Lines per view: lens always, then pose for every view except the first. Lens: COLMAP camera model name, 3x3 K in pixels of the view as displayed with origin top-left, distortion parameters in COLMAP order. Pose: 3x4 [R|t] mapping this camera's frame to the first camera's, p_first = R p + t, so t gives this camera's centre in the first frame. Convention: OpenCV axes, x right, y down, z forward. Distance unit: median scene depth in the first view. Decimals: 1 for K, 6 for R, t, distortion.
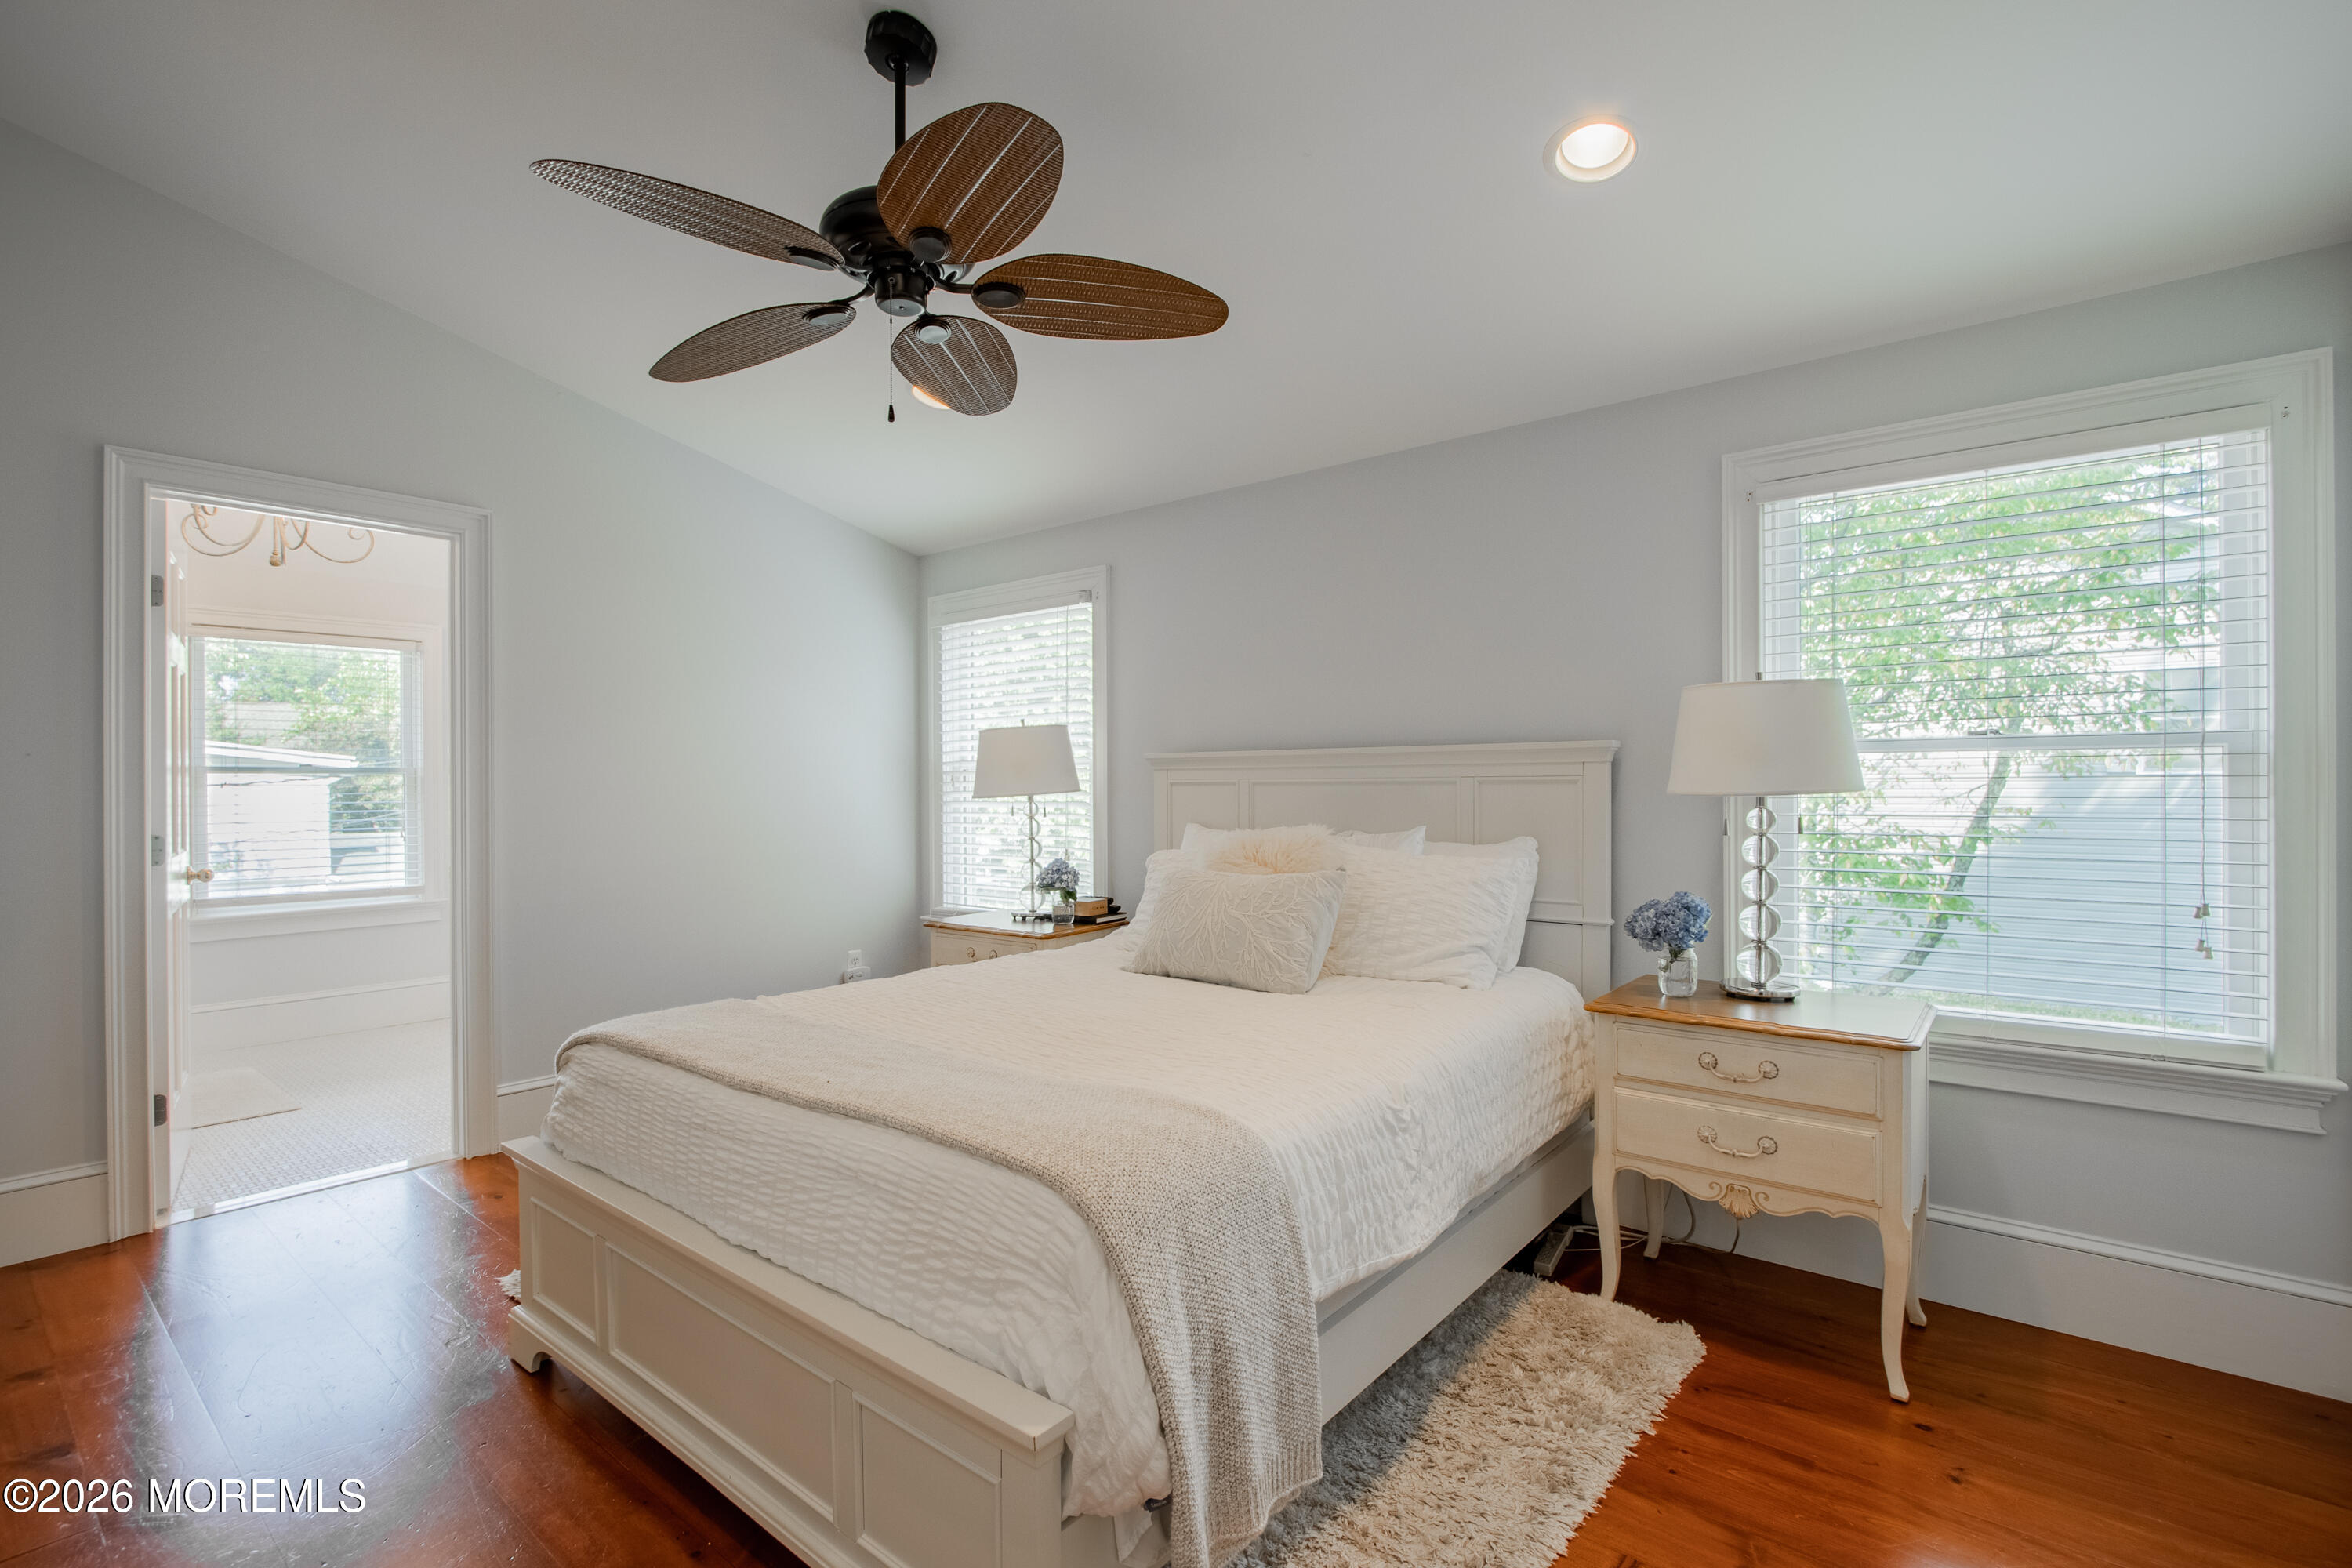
lens RADIAL K [[1077.4, 0, 1157.7], [0, 1077.4, 782.8], [0, 0, 1]] dist [-0.036417, 0.004908]
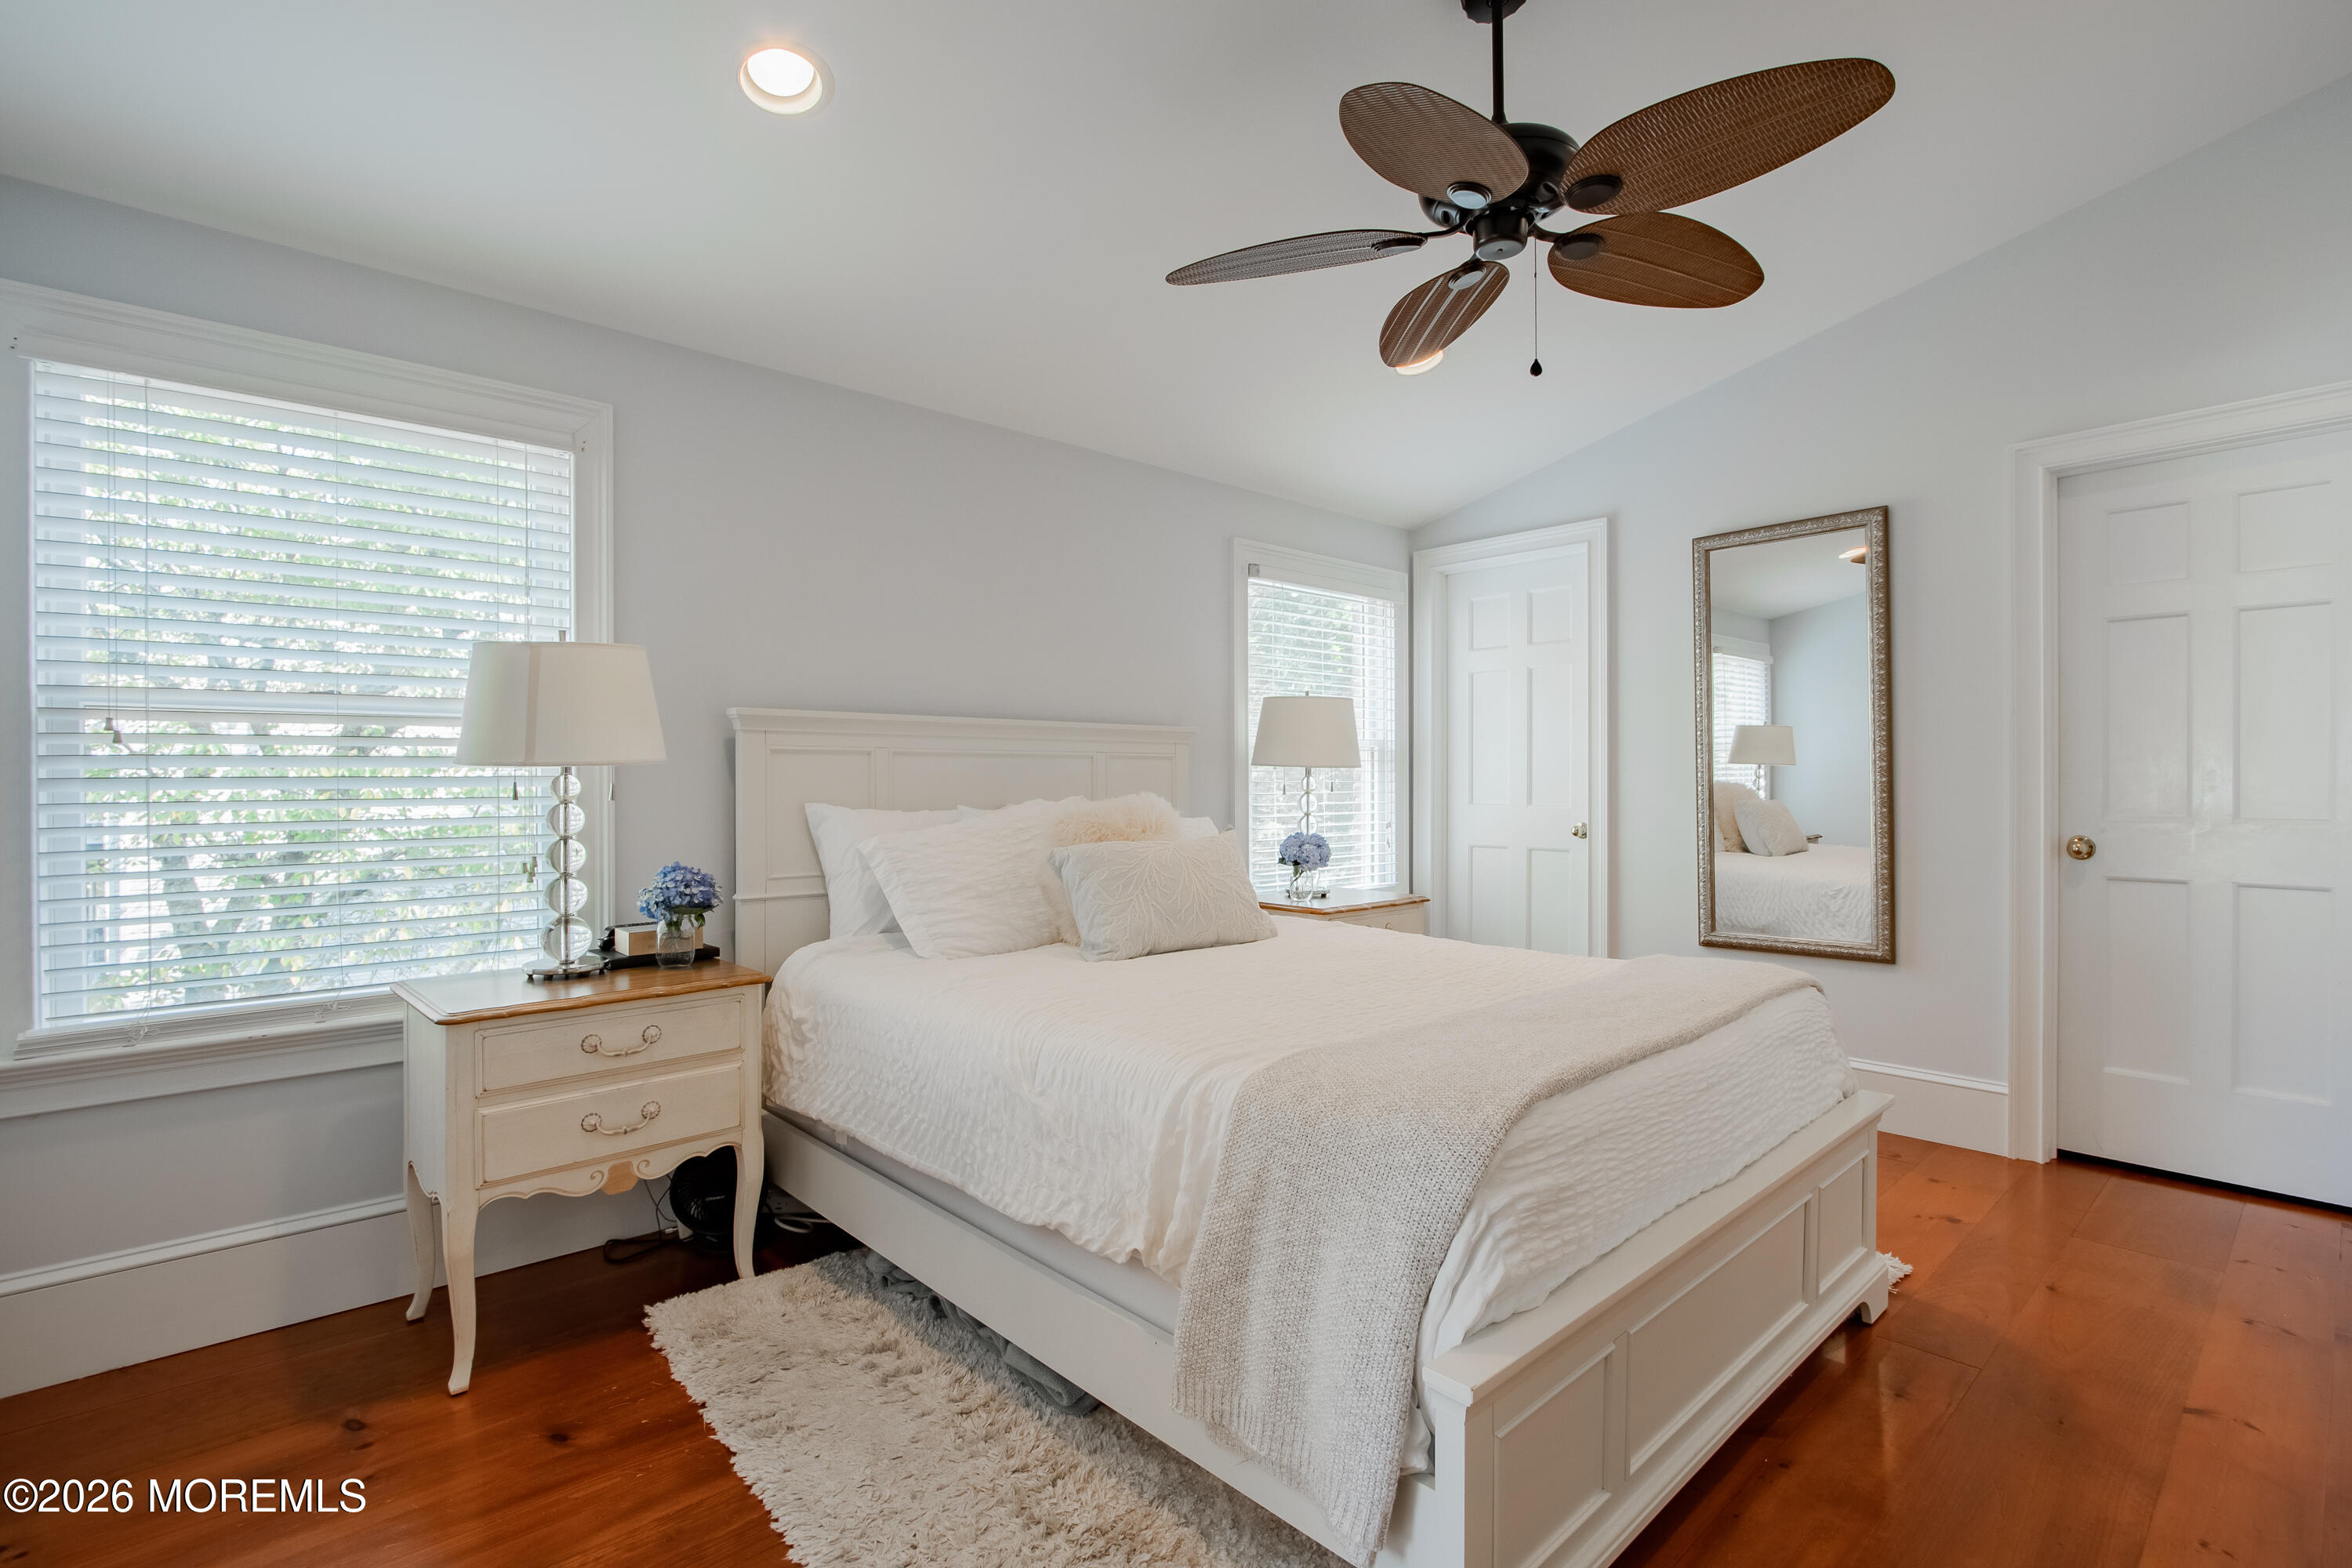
lens RADIAL K [[1095.2, 0, 1178.1], [0, 1095.2, 773.1], [0, 0, 1]] dist [0.039467, 0.000195]
pose [[0.126477, -0.005997, 0.991951, -0.654028], [-0.013509, 0.999879, 0.007767, 0.005887], [-0.991878, -0.014383, 0.126381, 0.581257]]
